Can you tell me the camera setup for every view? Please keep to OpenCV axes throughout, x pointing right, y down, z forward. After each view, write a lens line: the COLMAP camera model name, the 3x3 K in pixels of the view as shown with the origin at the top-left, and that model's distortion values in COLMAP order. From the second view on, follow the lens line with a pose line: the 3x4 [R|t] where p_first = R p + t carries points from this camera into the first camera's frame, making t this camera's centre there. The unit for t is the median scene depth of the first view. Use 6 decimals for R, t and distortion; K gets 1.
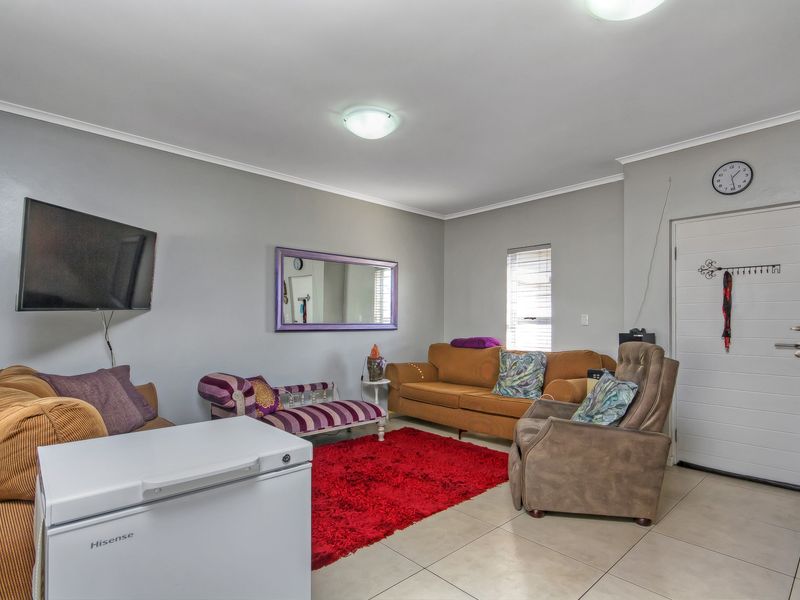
lens RADIAL K [[427.8, 0, 396.9], [0, 427.8, 319.0], [0, 0, 1]] dist [-0.000784, -0.000214]
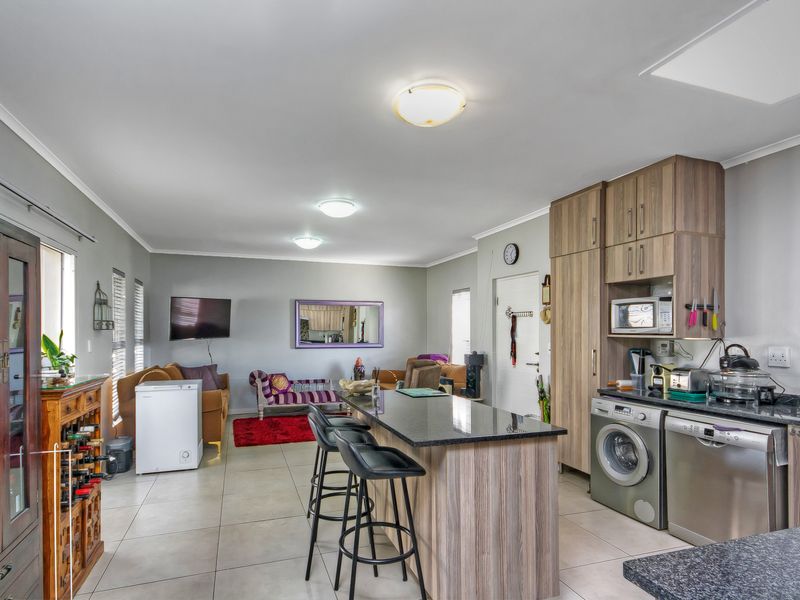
lens RADIAL K [[442.1, 0, 370.2], [0, 442.1, 333.2], [0, 0, 1]] dist [0.000271, 0.000199]
pose [[0.903029, 0.000417, -0.429579, 0.853997], [0.003870, 0.999951, 0.009105, -0.053088], [0.429561, -0.009885, 0.902984, -0.553109]]
